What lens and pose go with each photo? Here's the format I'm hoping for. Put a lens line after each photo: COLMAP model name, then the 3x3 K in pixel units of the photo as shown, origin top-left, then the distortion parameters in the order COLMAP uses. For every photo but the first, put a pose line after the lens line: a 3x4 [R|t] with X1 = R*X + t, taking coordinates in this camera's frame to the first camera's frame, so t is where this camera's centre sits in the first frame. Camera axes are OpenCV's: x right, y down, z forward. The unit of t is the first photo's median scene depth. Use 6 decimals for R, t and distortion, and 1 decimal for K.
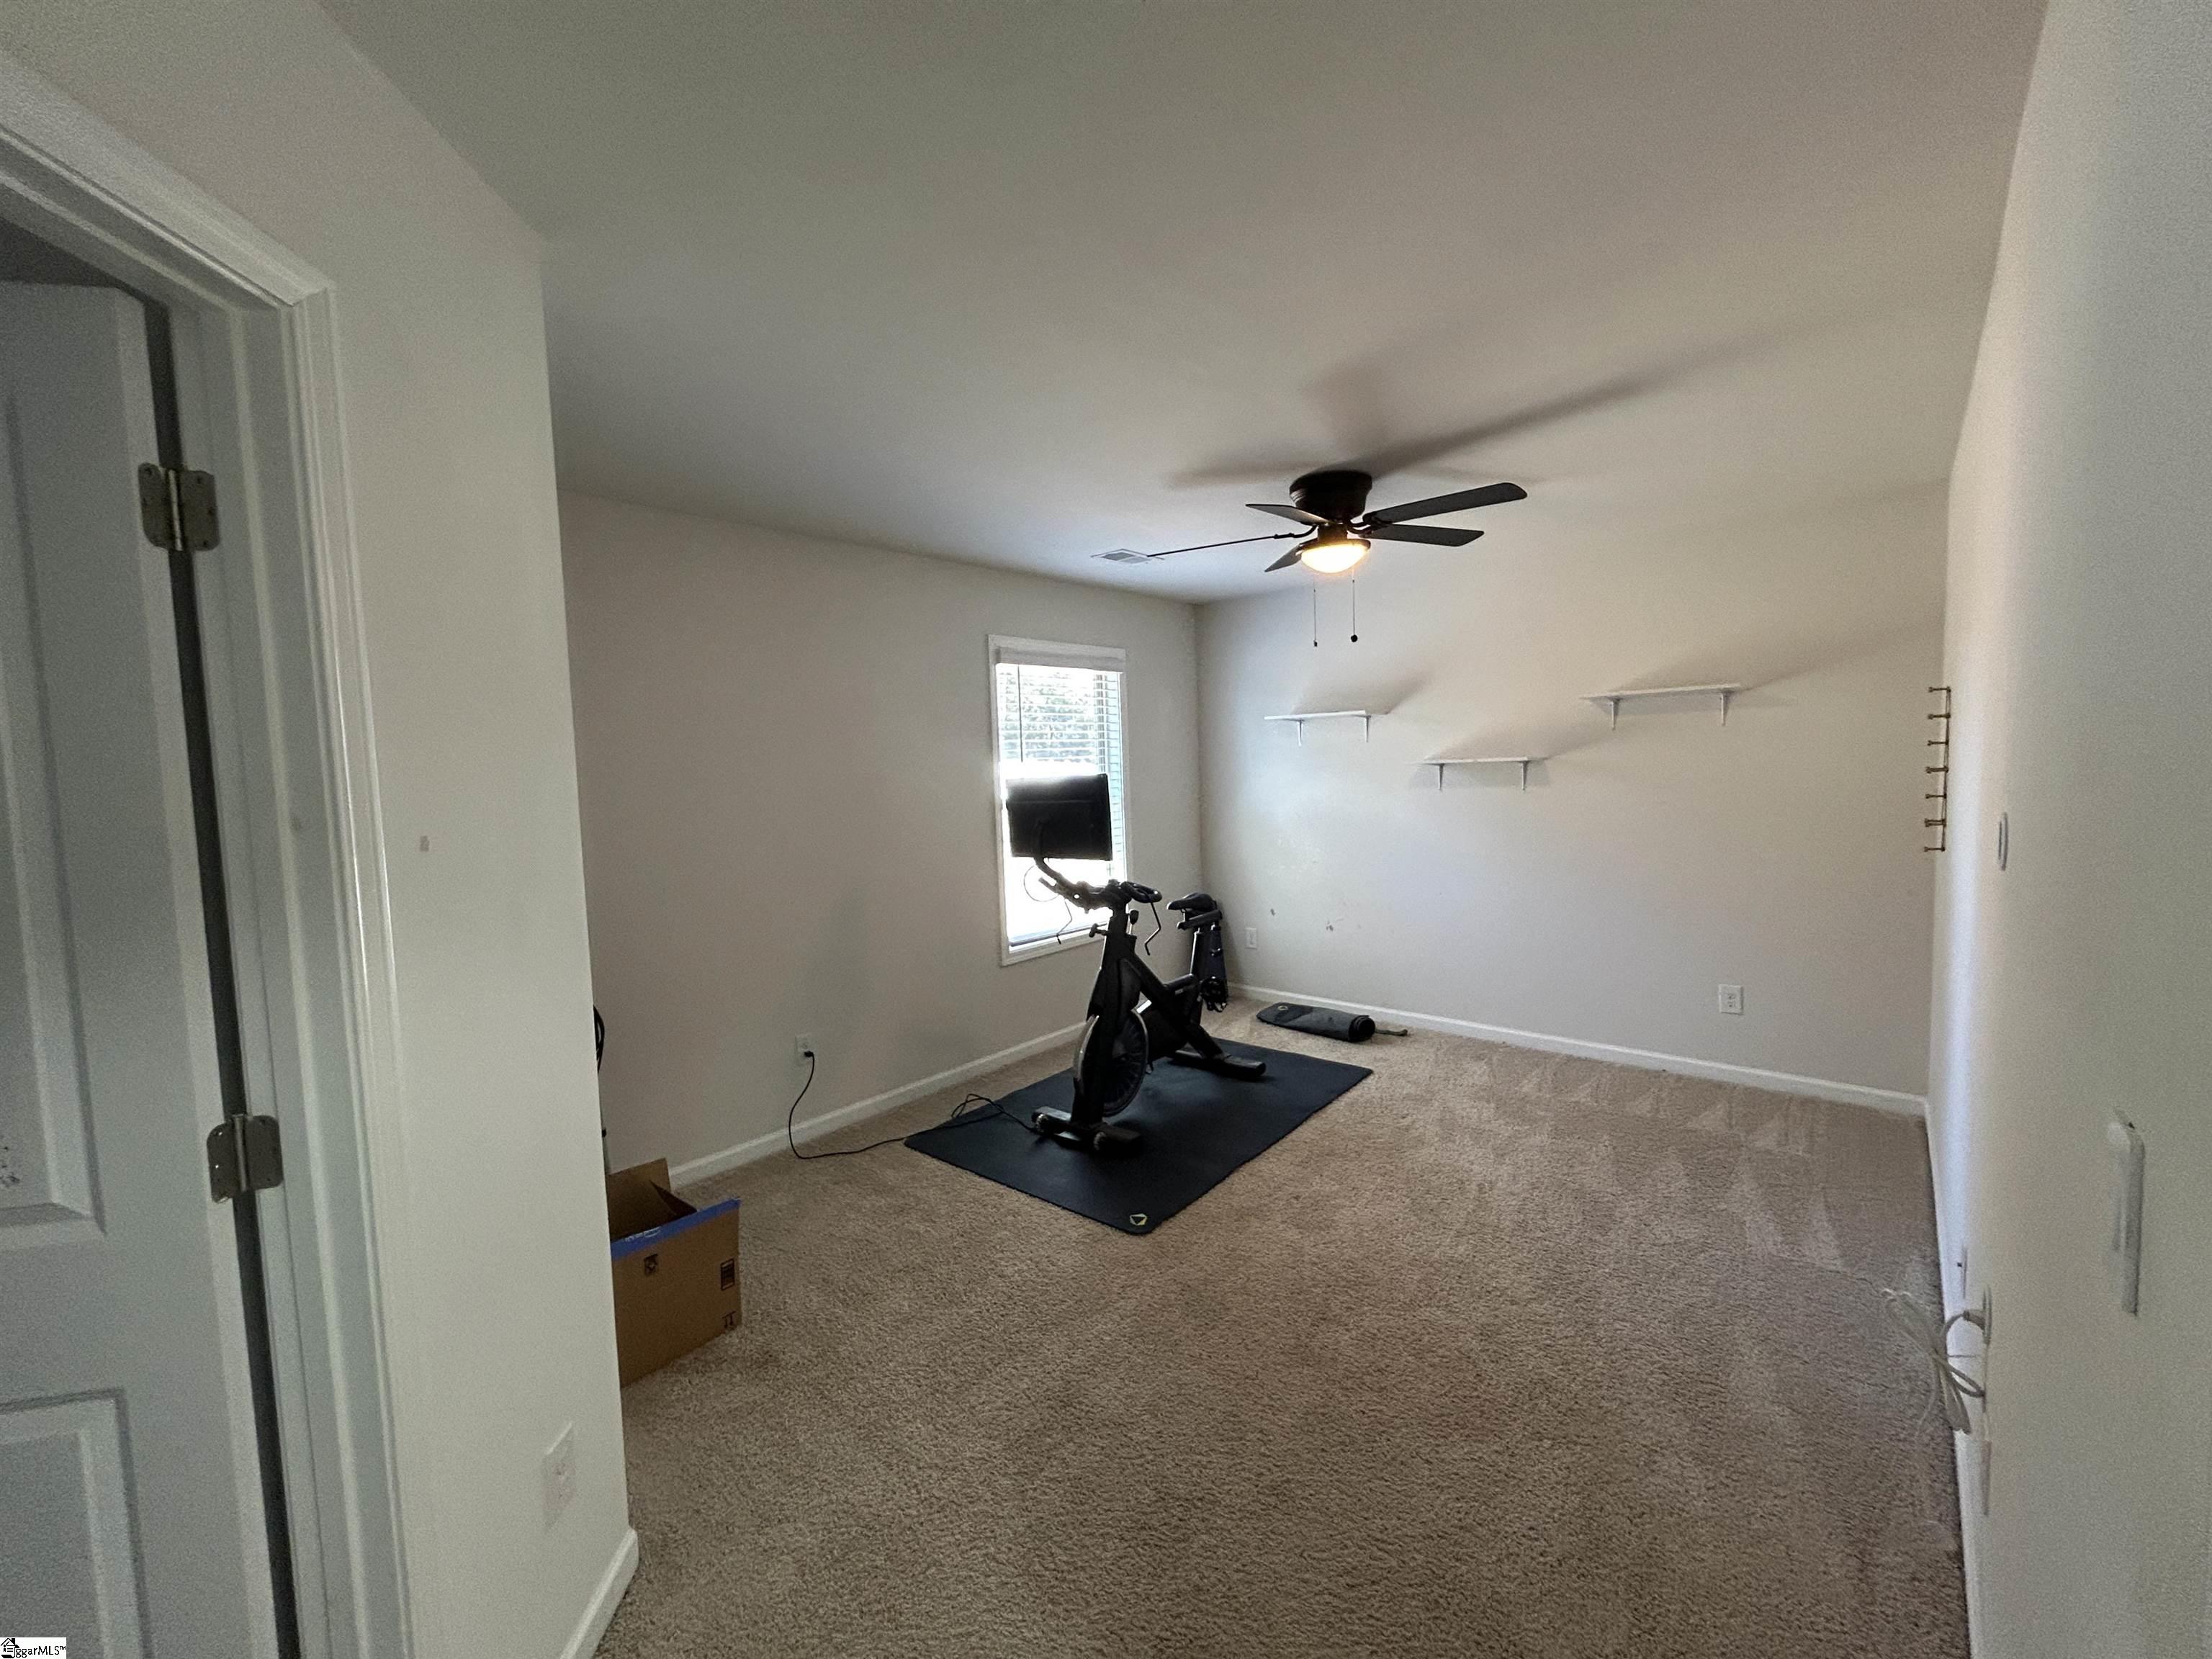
lens RADIAL K [[895.3, 0, 1089.4], [0, 895.3, 834.3], [0, 0, 1]] dist [-0.008395, -0.000237]
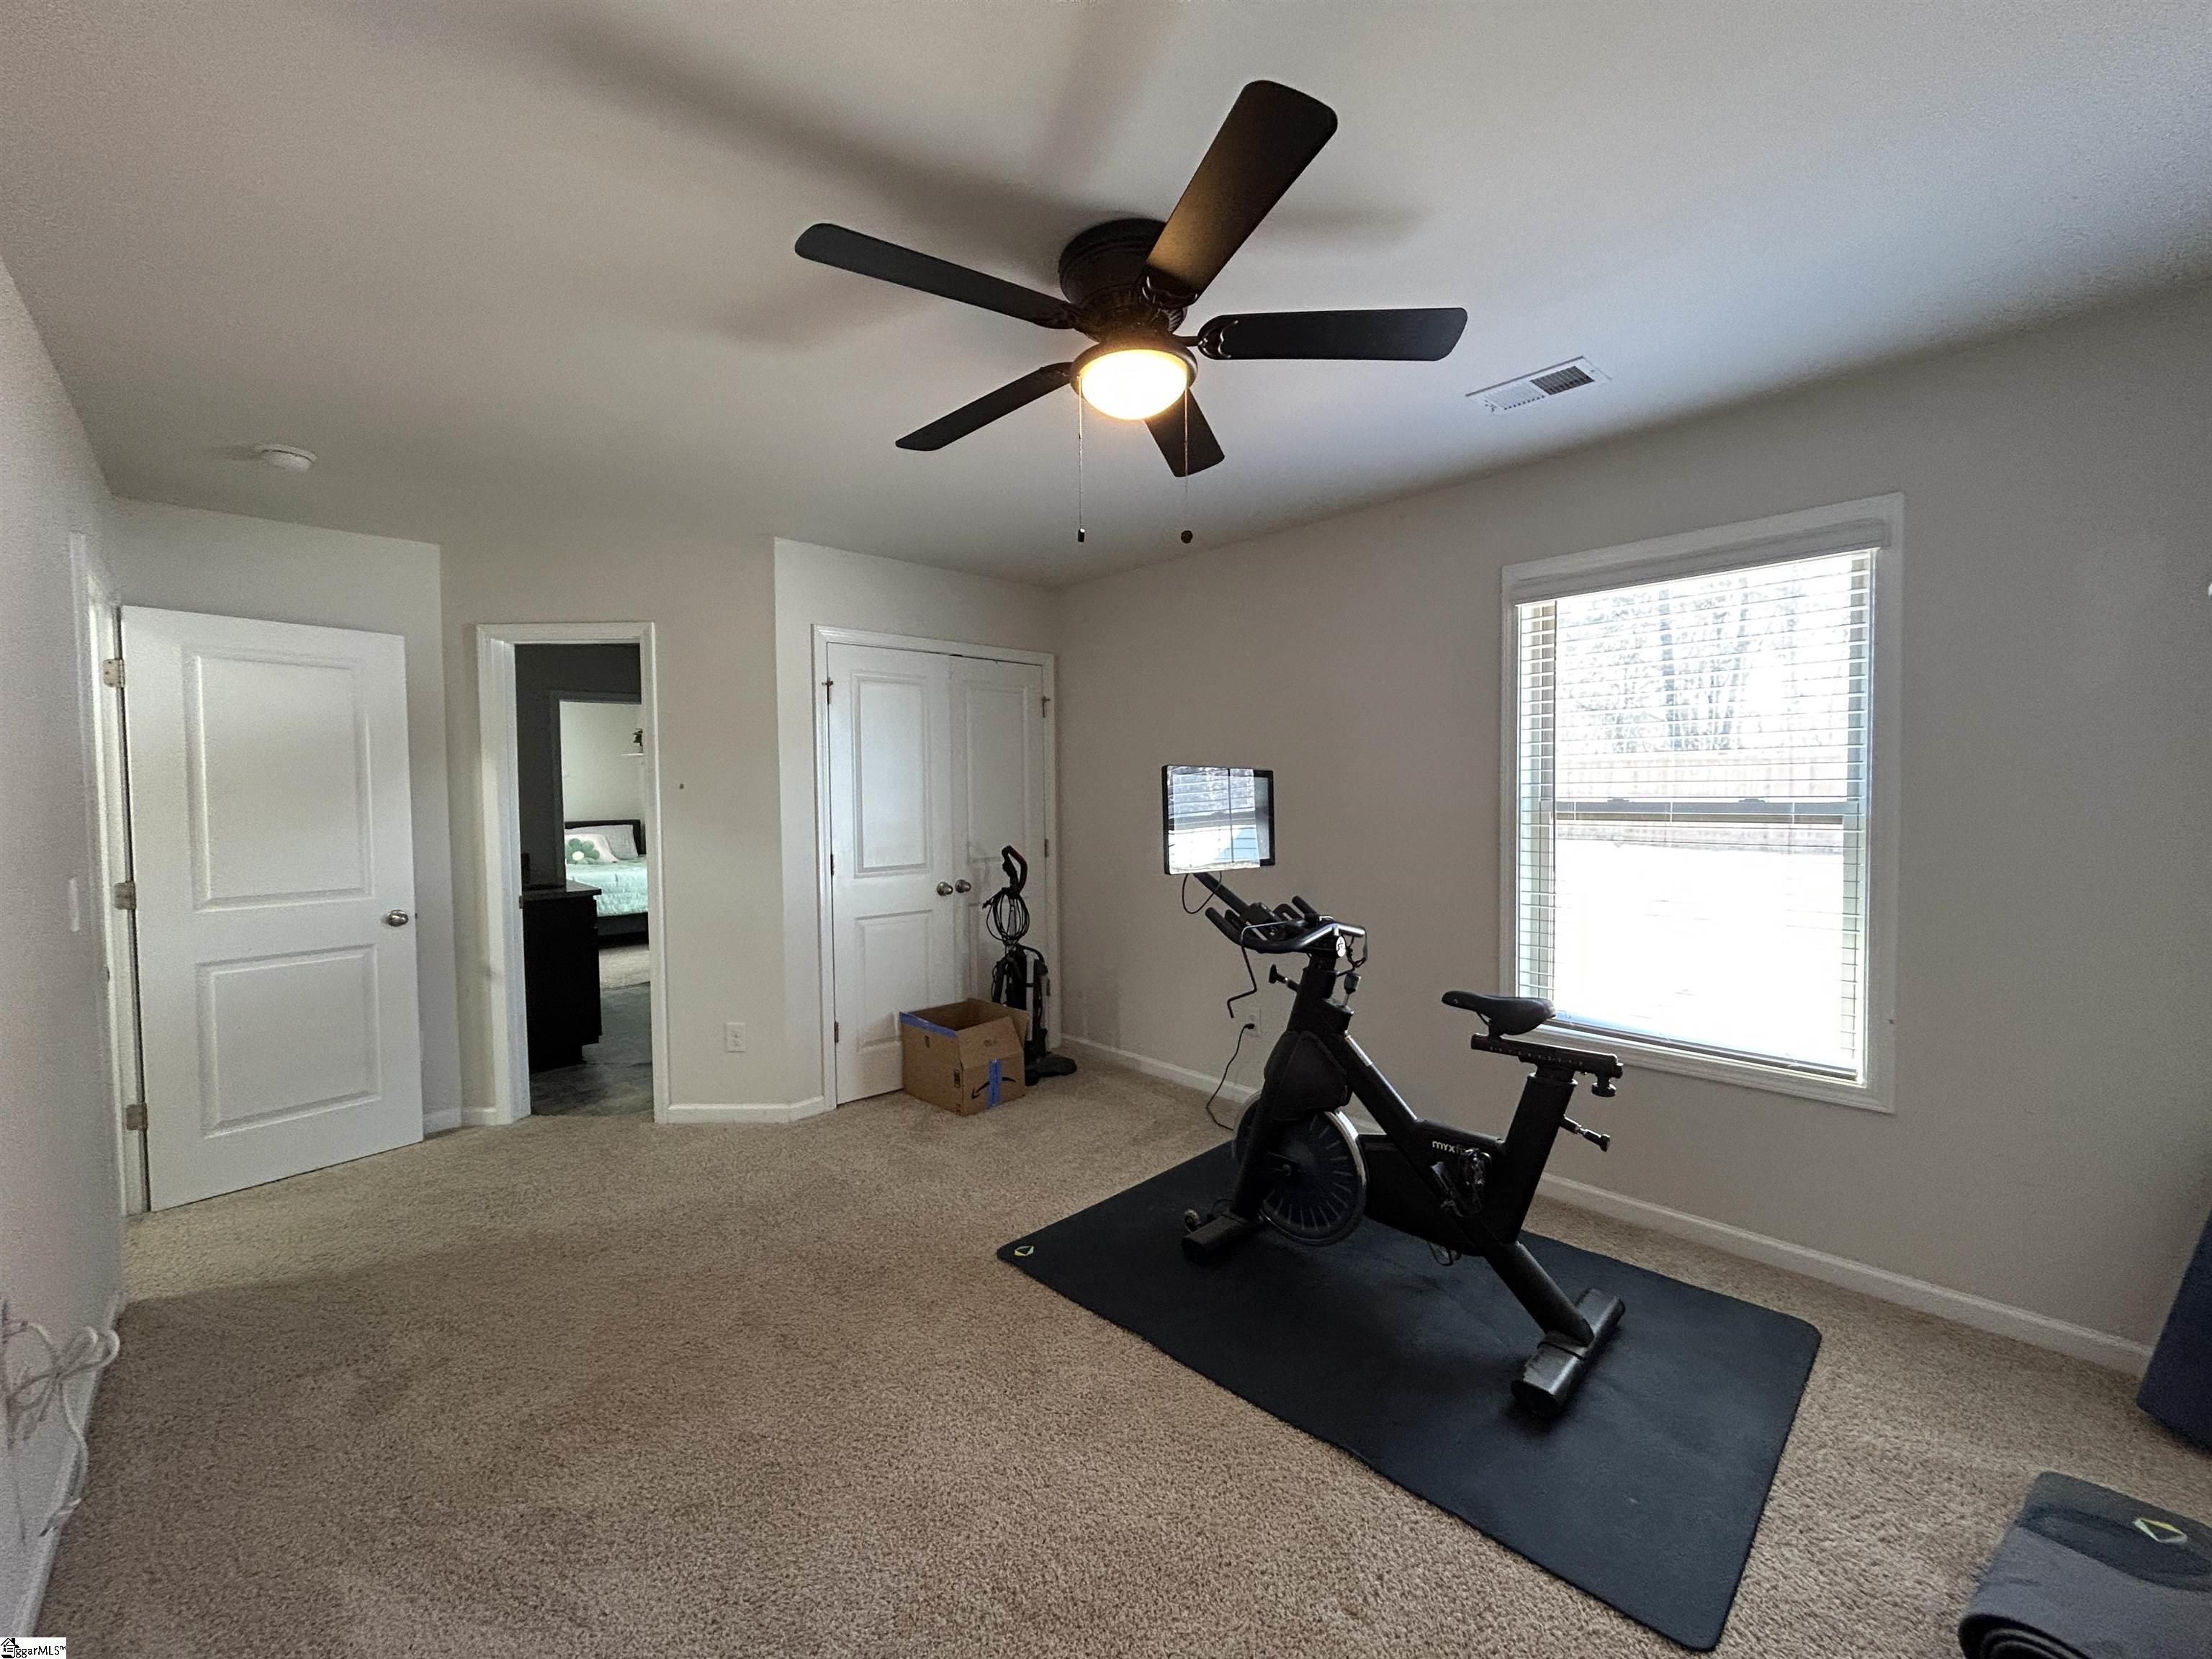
lens RADIAL K [[895.3, 0, 1100.7], [0, 895.3, 818.9], [0, 0, 1]] dist [-0.008395, -0.000237]
pose [[-0.086609, 0.074842, -0.993427, 0.700813], [-0.059892, 0.994979, 0.080181, -0.070252], [0.994440, 0.066443, -0.081691, 0.843212]]
